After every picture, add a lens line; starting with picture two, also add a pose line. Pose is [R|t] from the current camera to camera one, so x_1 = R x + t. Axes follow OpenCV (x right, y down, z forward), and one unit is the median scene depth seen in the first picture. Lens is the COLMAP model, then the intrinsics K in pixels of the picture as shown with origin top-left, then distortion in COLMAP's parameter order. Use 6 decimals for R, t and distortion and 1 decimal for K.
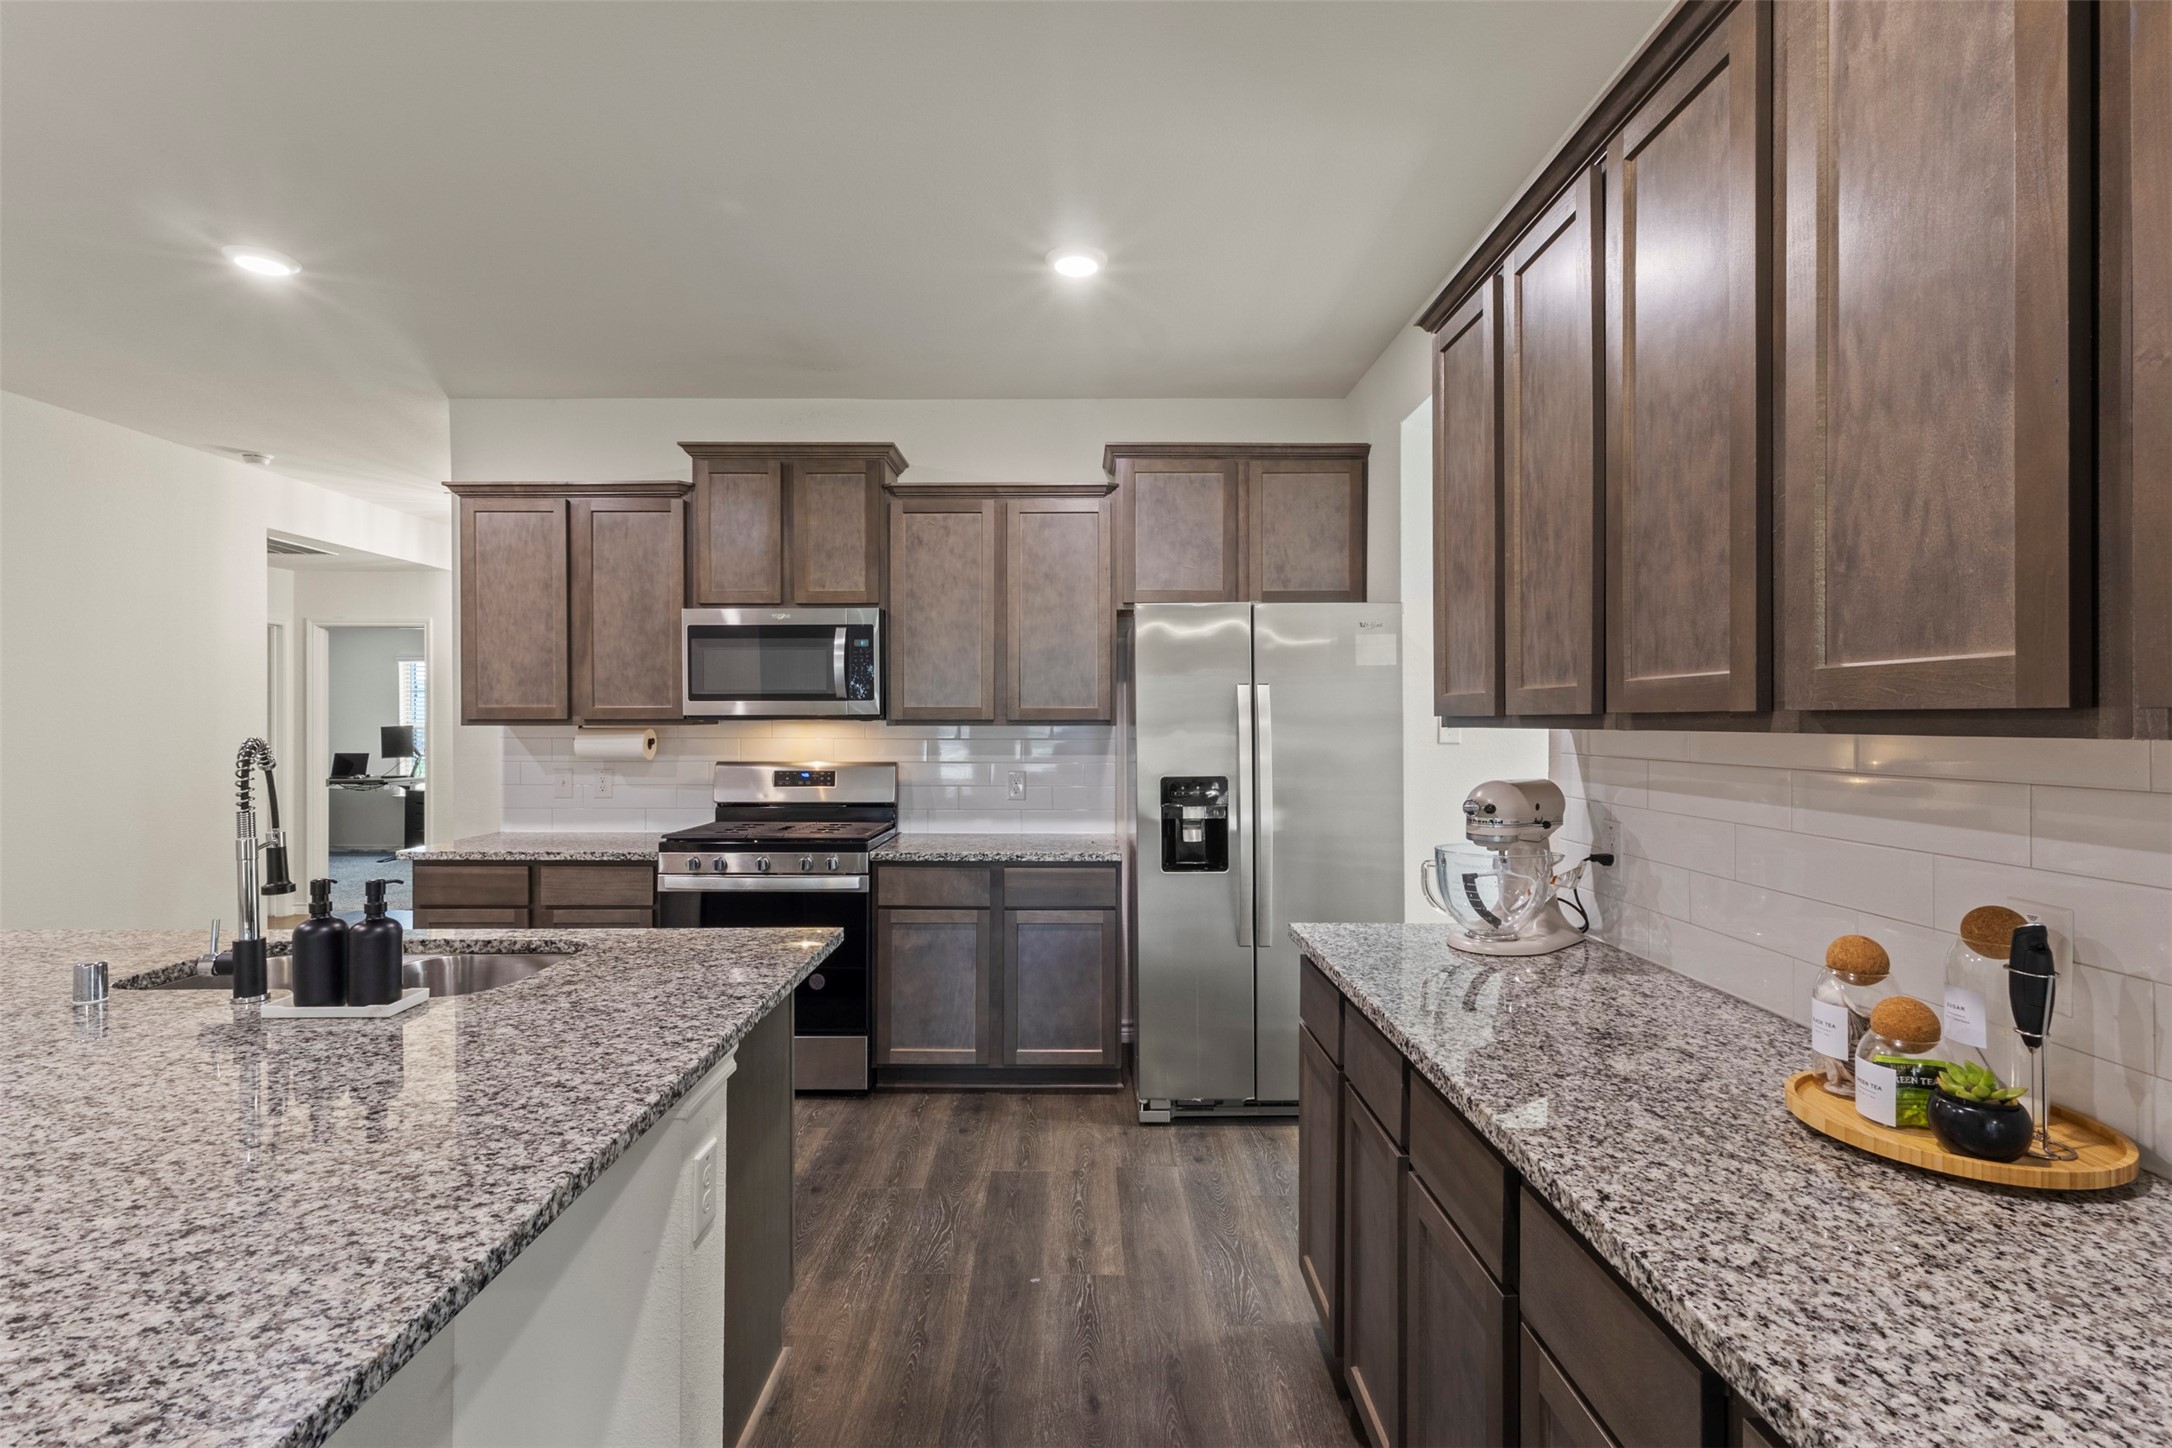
lens RADIAL K [[1015.7, 0, 1070.1], [0, 1015.7, 725.7], [0, 0, 1]] dist [0.002890, 0.000825]
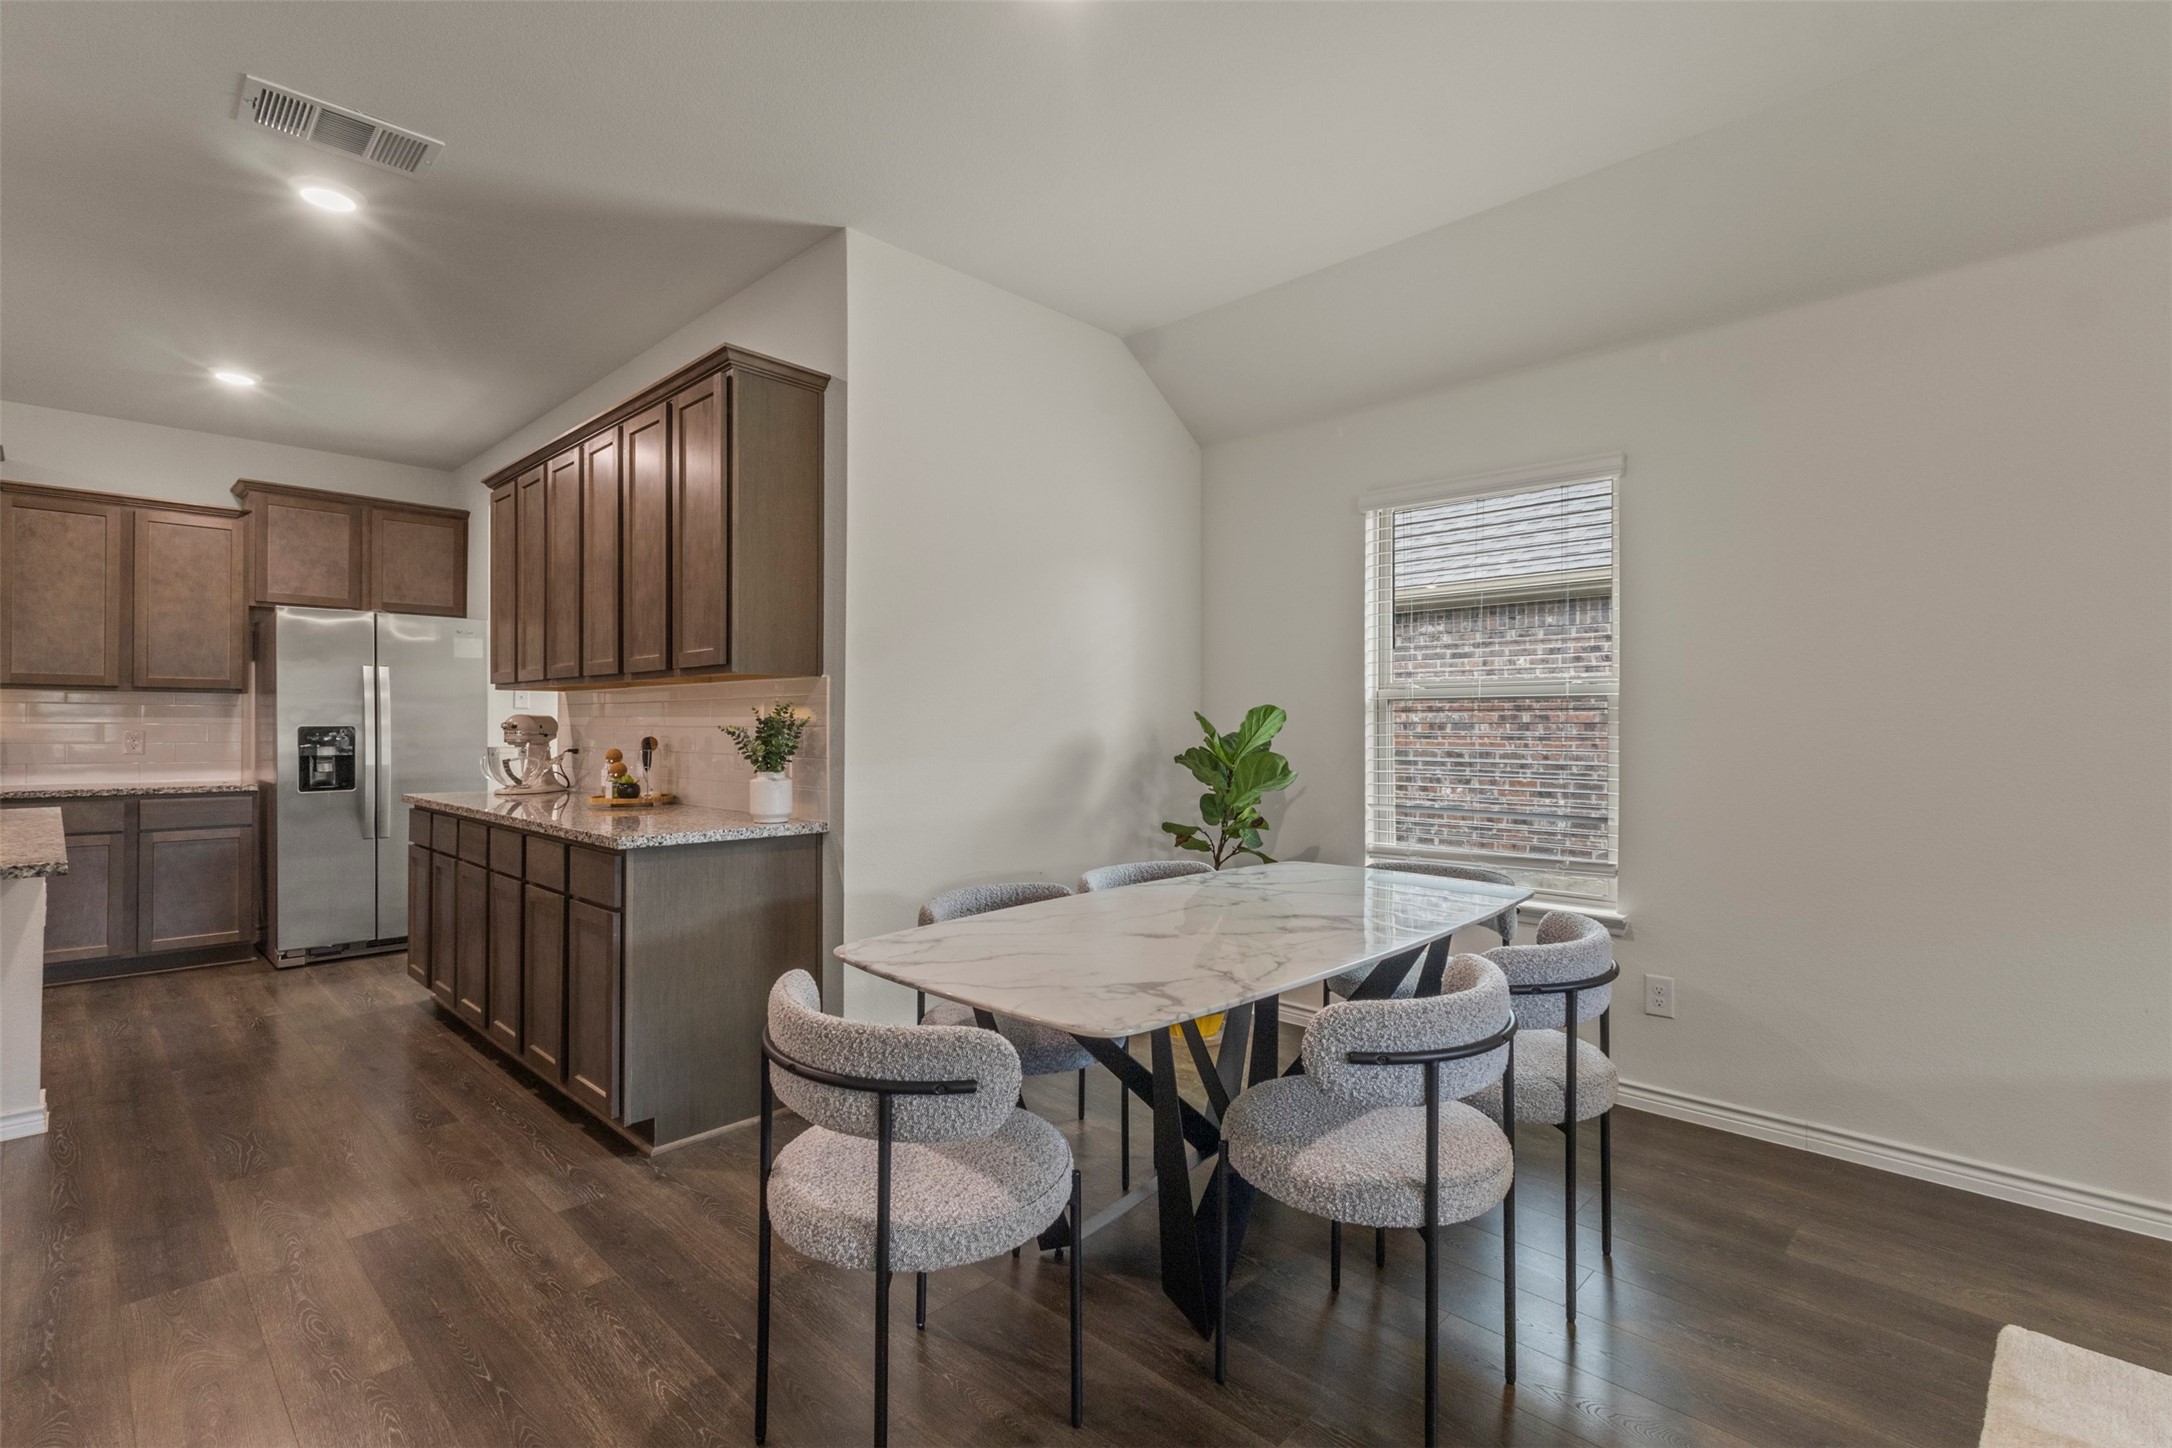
lens RADIAL K [[1015.7, 0, 1101.3], [0, 1015.7, 722.8], [0, 0, 1]] dist [0.002890, 0.000825]
pose [[0.689557, 0.005829, 0.724208, -0.149130], [-0.001018, 0.999974, -0.007080, 0.046600], [-0.724230, 0.004145, 0.689546, -0.718595]]
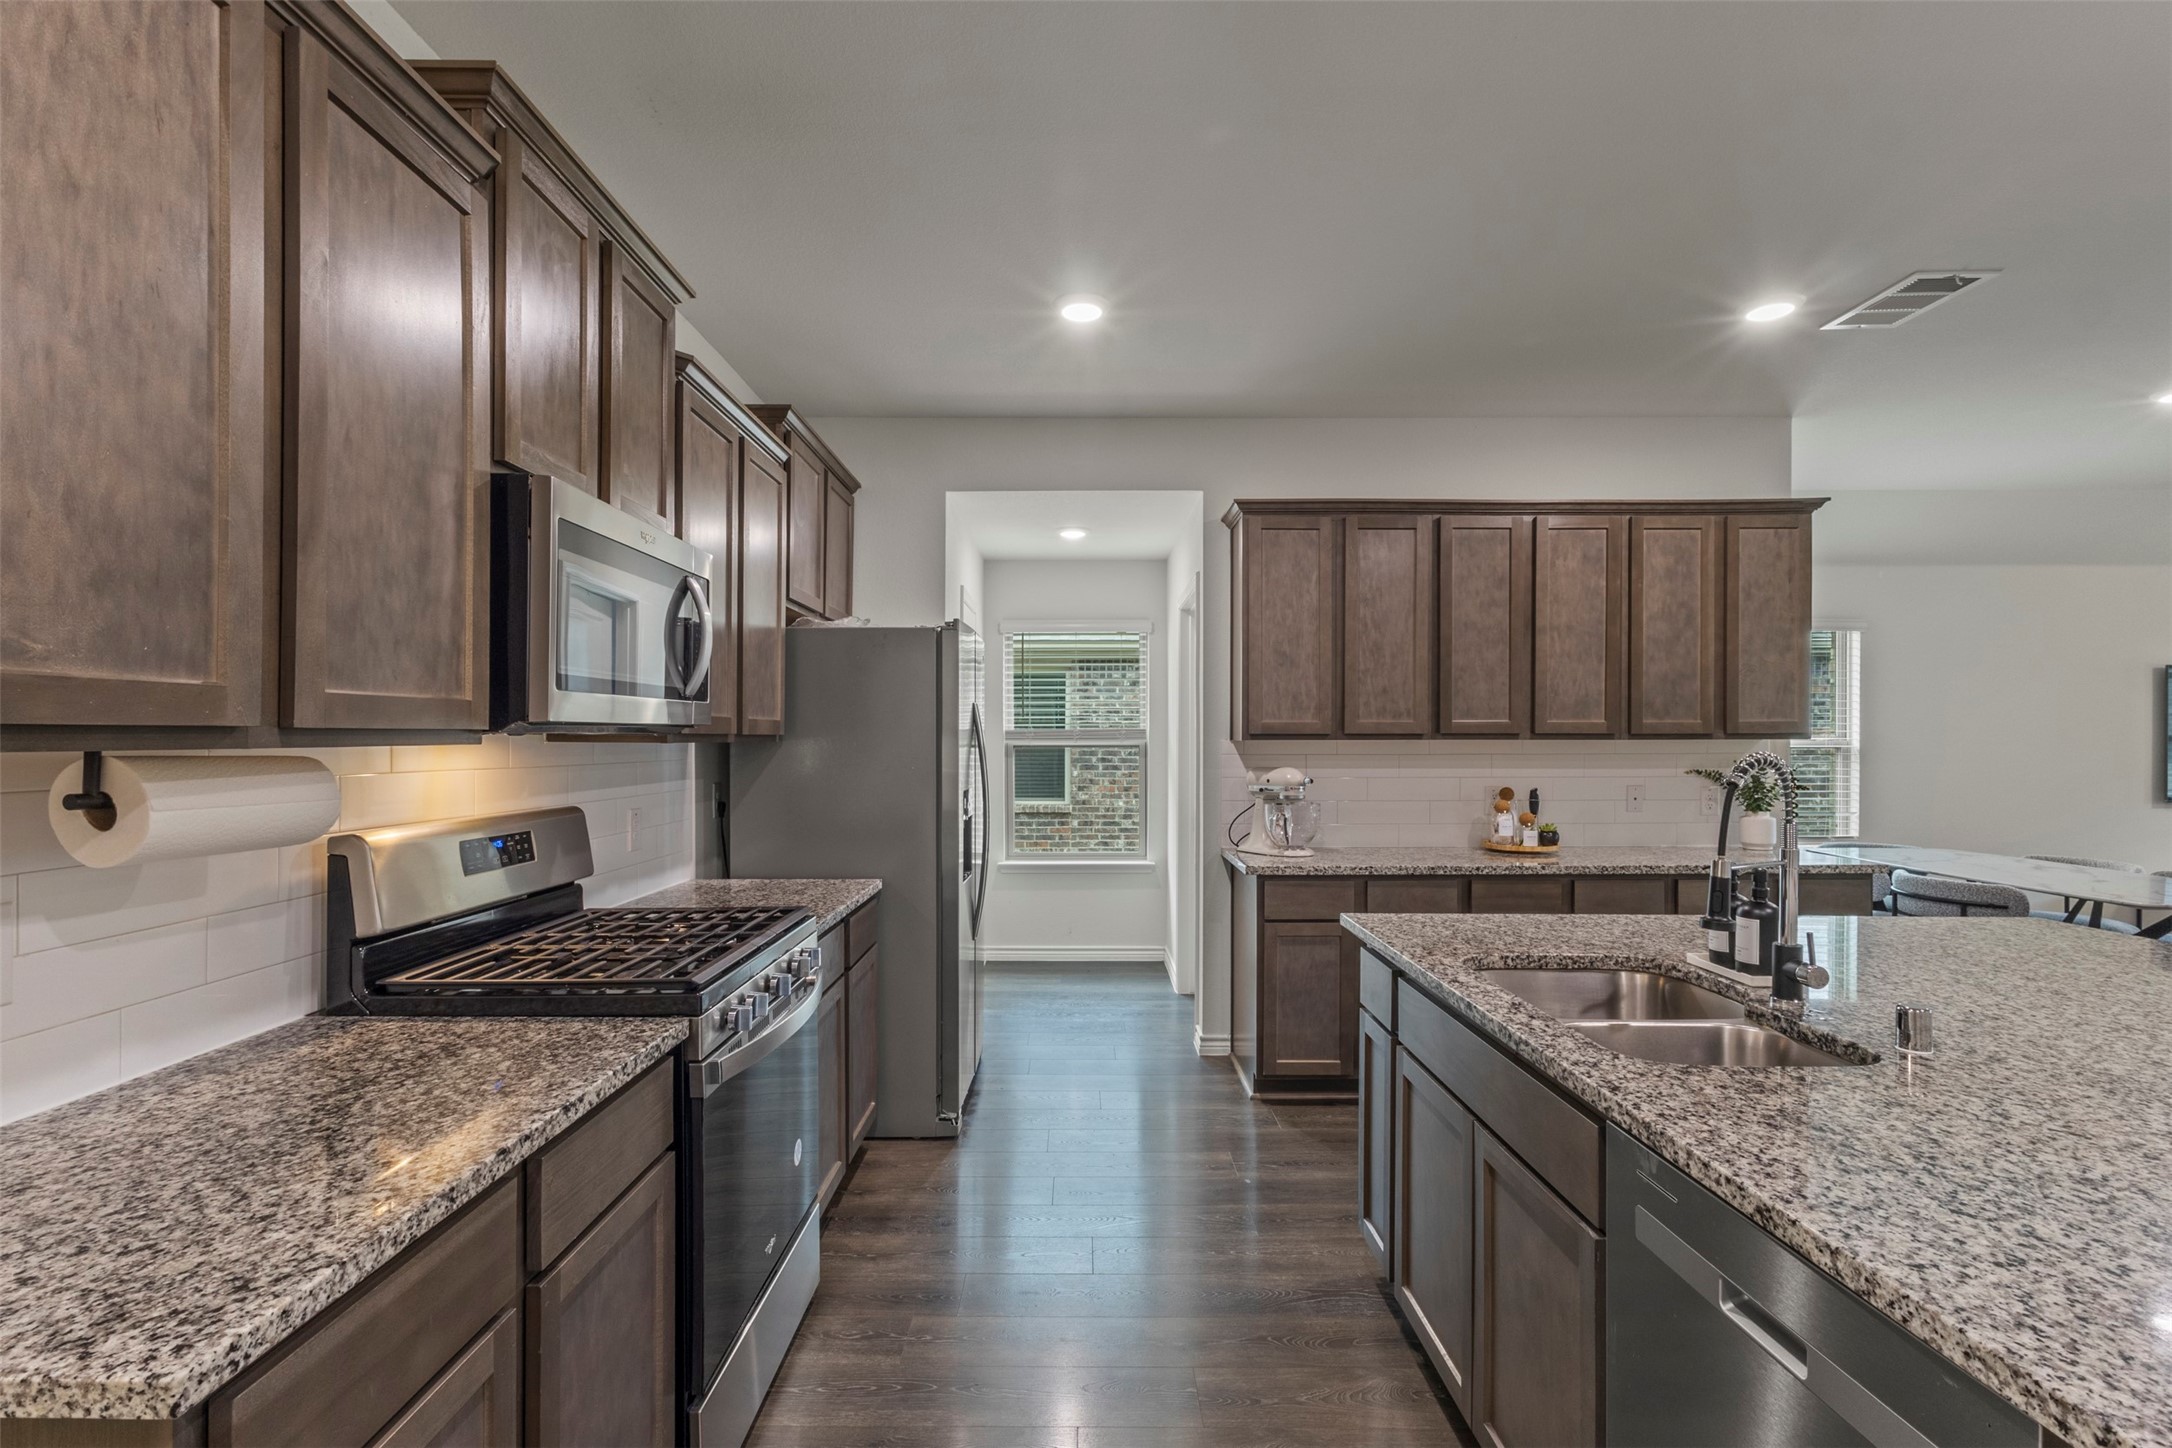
lens RADIAL K [[1015.7, 0, 1078.7], [0, 1015.7, 739.8], [0, 0, 1]] dist [0.002890, 0.000825]
pose [[-0.010116, -0.002047, 0.999947, -0.852013], [0.004032, 0.999990, 0.002088, -0.002262], [-0.999941, 0.004053, -0.010108, 0.809944]]
